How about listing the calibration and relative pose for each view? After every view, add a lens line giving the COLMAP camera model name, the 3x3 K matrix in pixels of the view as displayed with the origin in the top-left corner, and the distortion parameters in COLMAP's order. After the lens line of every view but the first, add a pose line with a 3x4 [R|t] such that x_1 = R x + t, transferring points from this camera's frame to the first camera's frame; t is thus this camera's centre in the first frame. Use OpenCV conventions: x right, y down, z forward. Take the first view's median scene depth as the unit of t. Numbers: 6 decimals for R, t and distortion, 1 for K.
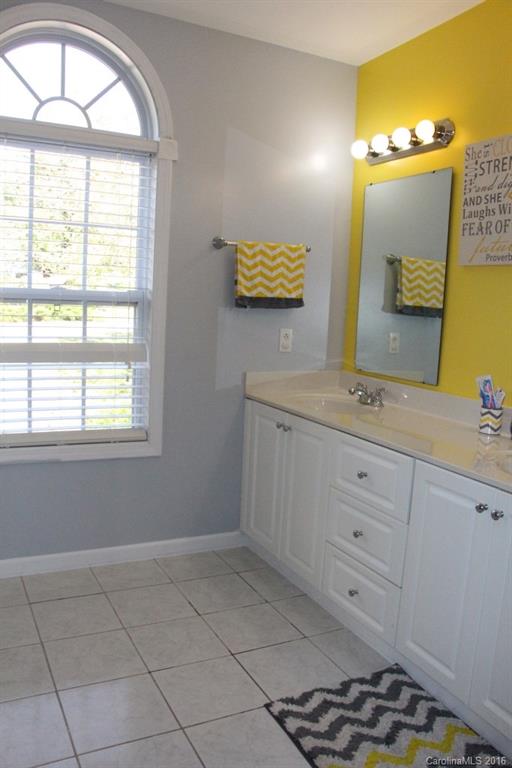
lens RADIAL K [[626.9, 0, 251.3], [0, 626.9, 385.8], [0, 0, 1]] dist [-0.187964, 0.152568]
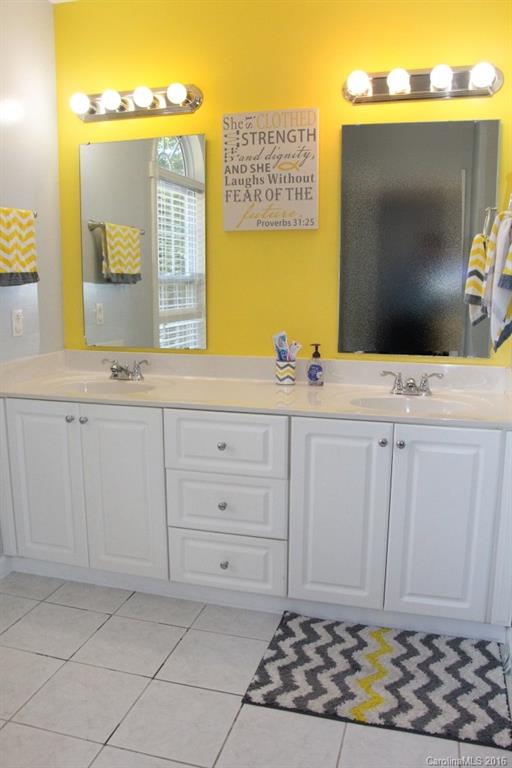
lens RADIAL K [[626.2, 0, 264.7], [0, 626.2, 385.8], [0, 0, 1]] dist [-0.187244, 0.147542]
pose [[0.669743, -0.170729, 0.722700, -0.423811], [0.129331, 0.985156, 0.112876, -0.048303], [-0.731244, 0.017870, 0.681882, 0.243159]]
